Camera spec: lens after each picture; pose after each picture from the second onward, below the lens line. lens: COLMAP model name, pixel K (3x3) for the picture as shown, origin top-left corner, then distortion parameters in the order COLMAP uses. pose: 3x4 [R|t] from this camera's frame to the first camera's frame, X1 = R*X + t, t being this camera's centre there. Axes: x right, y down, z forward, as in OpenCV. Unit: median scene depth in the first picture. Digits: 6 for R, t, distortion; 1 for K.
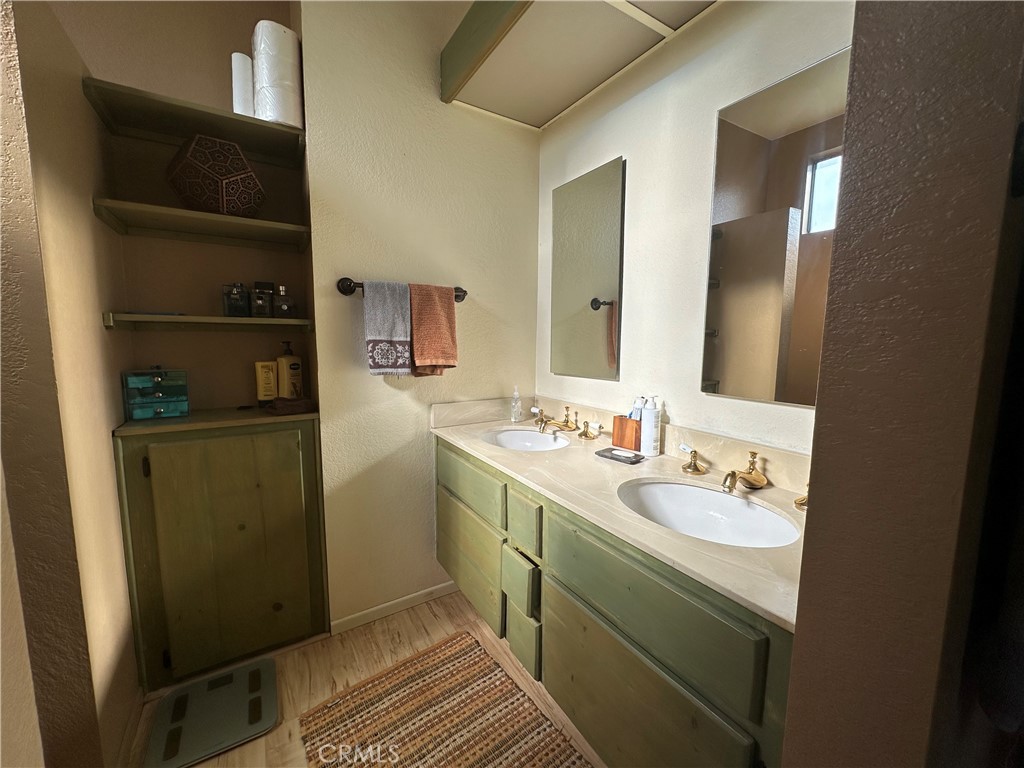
lens RADIAL K [[407.7, 0, 512.0], [0, 407.7, 384.0], [0, 0, 1]] dist [-0.003337, 0.000417]
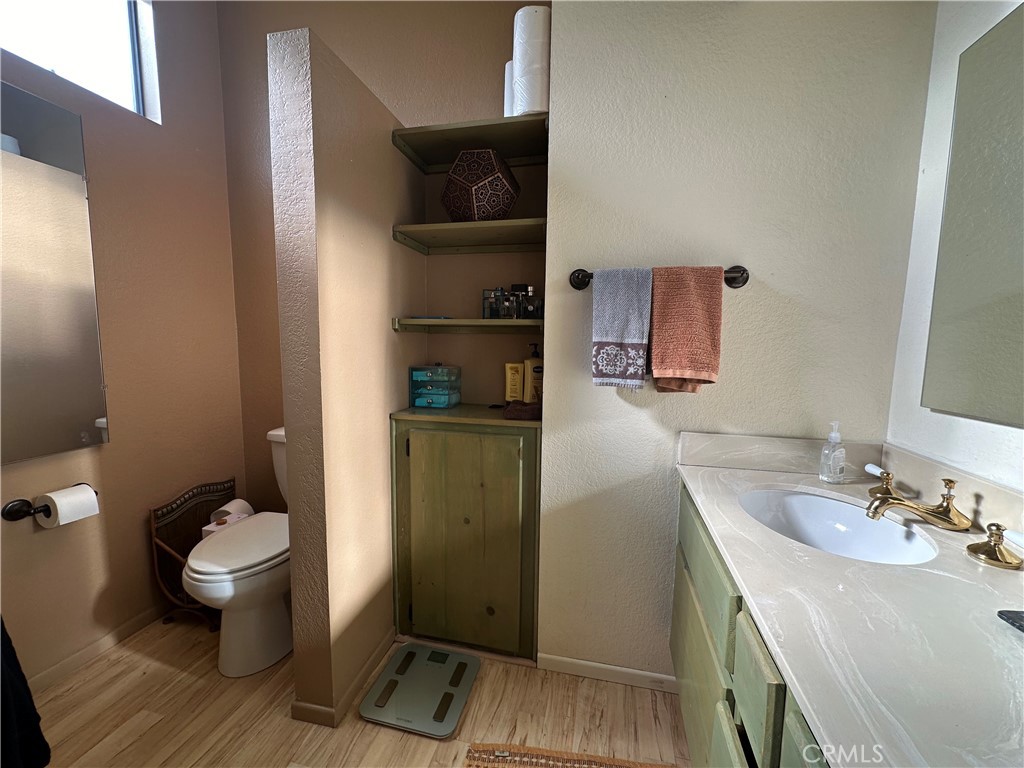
lens RADIAL K [[407.7, 0, 512.0], [0, 407.7, 384.0], [0, 0, 1]] dist [-0.003337, 0.000417]
pose [[0.701193, 0.077234, -0.708776, 0.114594], [-0.088576, 0.995850, 0.020888, -0.025573], [0.707448, 0.048133, 0.705125, 0.300231]]
